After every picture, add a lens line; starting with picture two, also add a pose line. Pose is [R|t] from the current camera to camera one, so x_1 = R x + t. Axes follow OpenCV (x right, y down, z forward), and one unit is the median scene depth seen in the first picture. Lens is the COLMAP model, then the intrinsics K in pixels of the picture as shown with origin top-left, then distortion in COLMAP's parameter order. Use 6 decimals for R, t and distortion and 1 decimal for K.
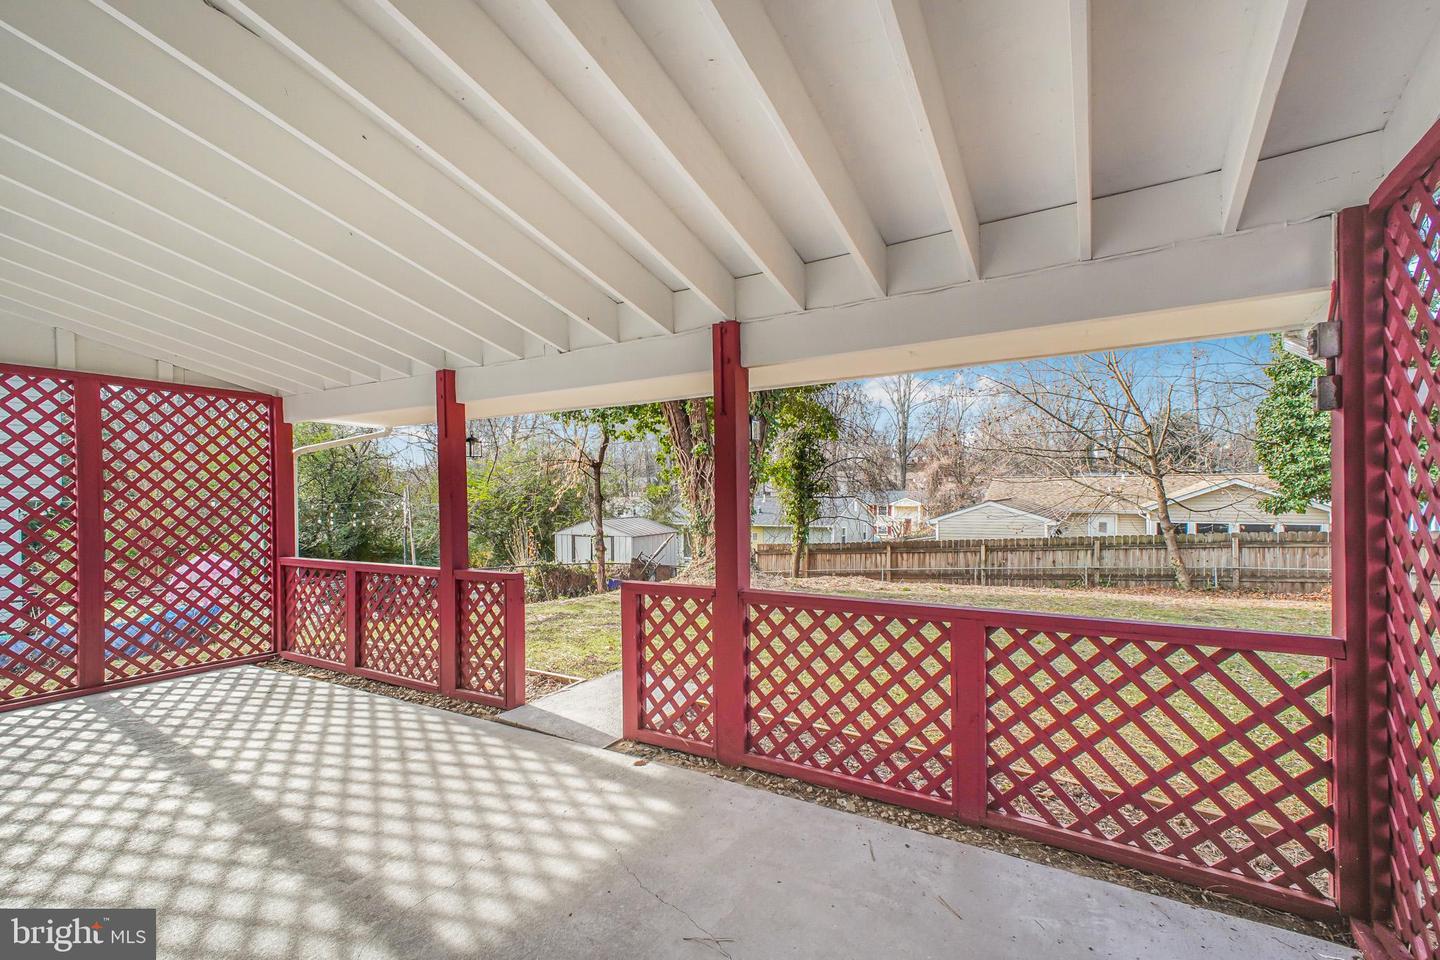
lens RADIAL K [[660.6, 0, 712.3], [0, 660.6, 491.3], [0, 0, 1]] dist [0.009032, -0.006998]
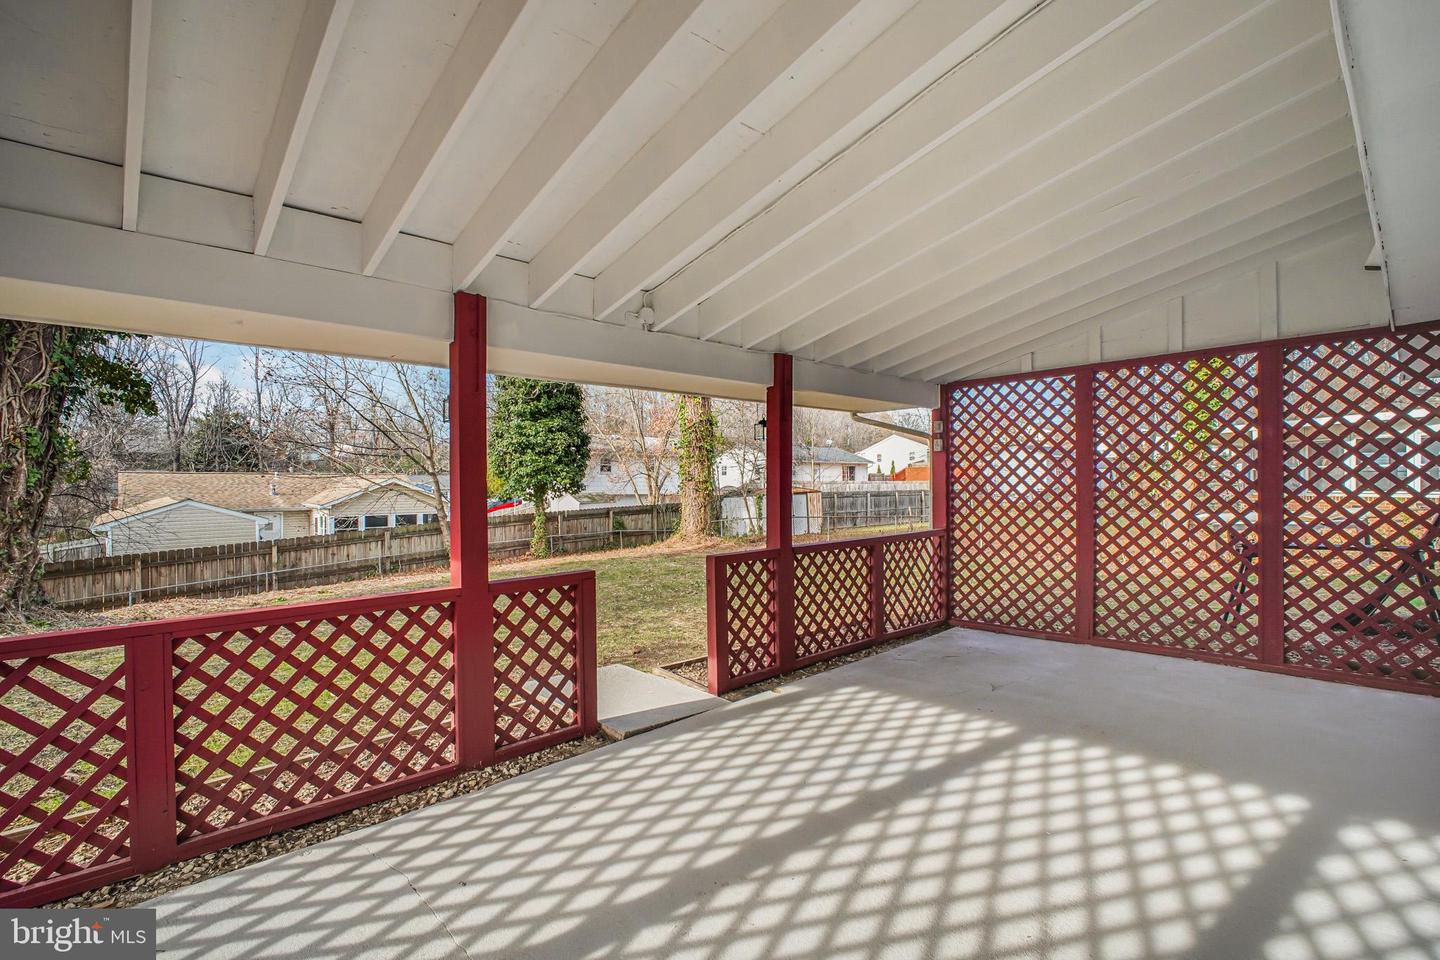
lens RADIAL K [[660.6, 0, 710.2], [0, 660.6, 488.6], [0, 0, 1]] dist [0.009032, -0.006998]
pose [[0.251638, -0.000638, 0.967821, -0.364956], [0.006161, 0.999981, -0.000943, 0.007579], [-0.967802, 0.006200, 0.251637, 0.216313]]
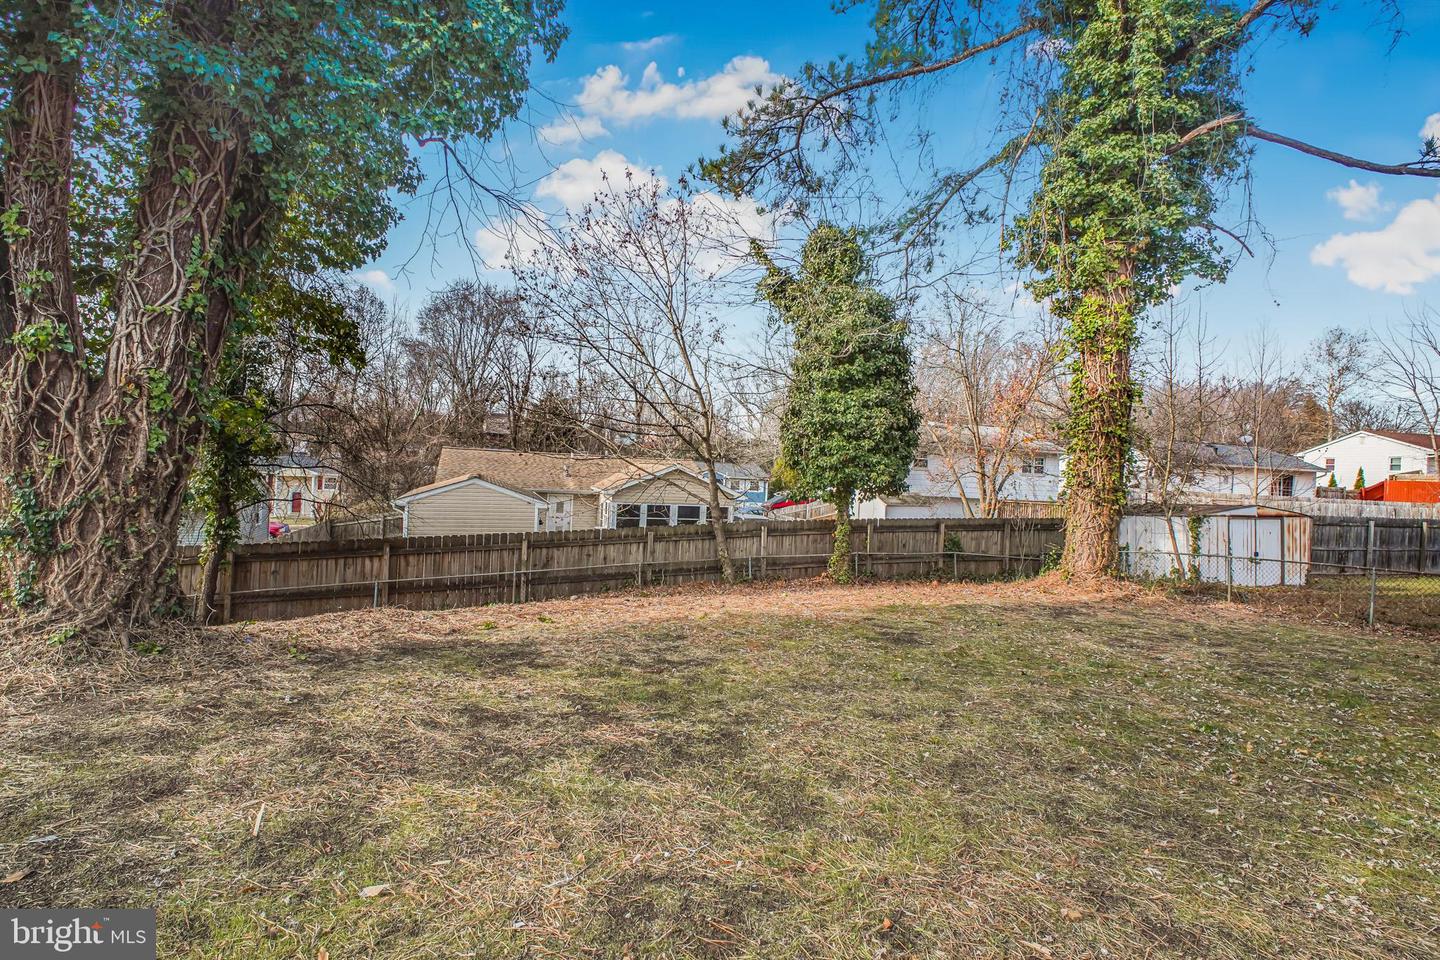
lens RADIAL K [[691.8, 0, 691.9], [0, 691.8, 485.3], [0, 0, 1]] dist [0.001542, -0.000038]
pose [[0.650894, 0.022017, 0.758849, -0.071152], [-0.048116, 0.998766, 0.012293, 0.000445], [-0.757642, -0.044514, 0.651151, 0.397701]]
